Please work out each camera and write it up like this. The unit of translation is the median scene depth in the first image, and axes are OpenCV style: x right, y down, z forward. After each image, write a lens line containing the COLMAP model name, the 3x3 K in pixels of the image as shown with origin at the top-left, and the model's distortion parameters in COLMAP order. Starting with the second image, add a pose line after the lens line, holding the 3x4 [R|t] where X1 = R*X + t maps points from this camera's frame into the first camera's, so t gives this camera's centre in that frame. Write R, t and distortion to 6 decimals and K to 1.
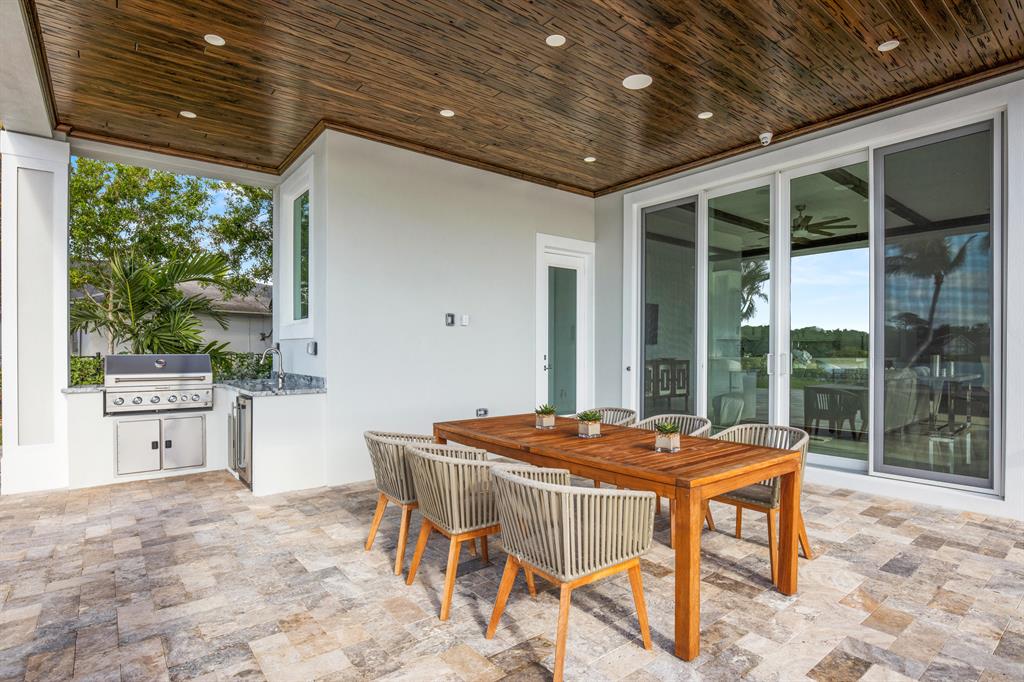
lens RADIAL K [[531.1, 0, 512.0], [0, 531.1, 341.0], [0, 0, 1]] dist [-0.001696, -0.000533]
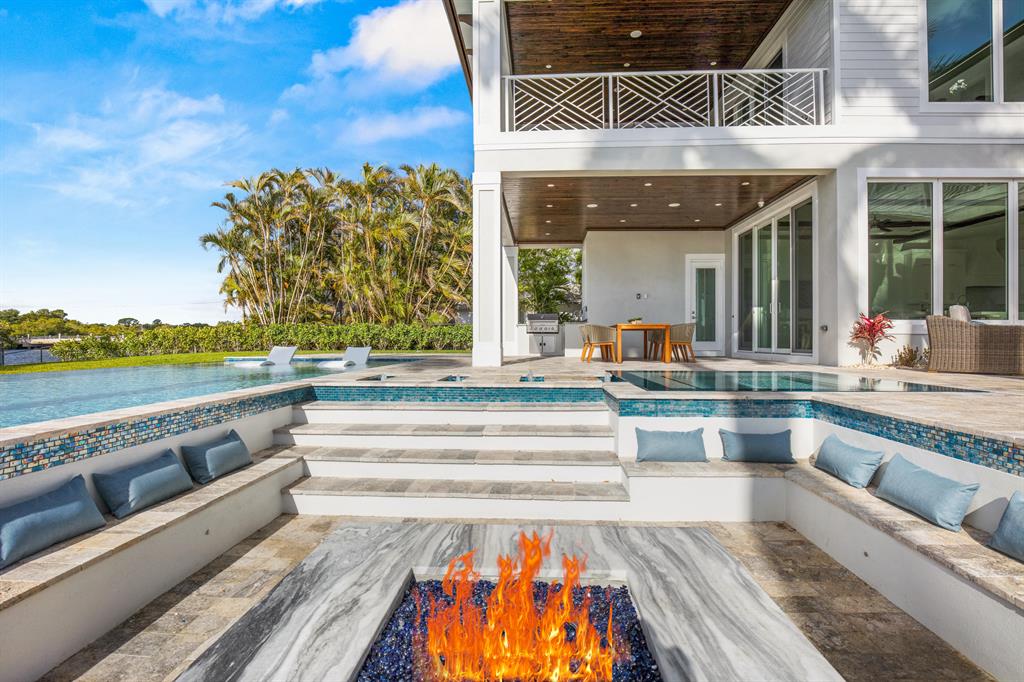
lens RADIAL K [[506.8, 0, 512.0], [0, 506.8, 341.0], [0, 0, 1]] dist [0.000667, 0.000069]
pose [[0.754983, -0.002552, -0.655739, 0.862918], [0.007564, 0.999960, 0.004817, 0.133142], [0.655700, -0.008597, 0.754972, -1.010823]]
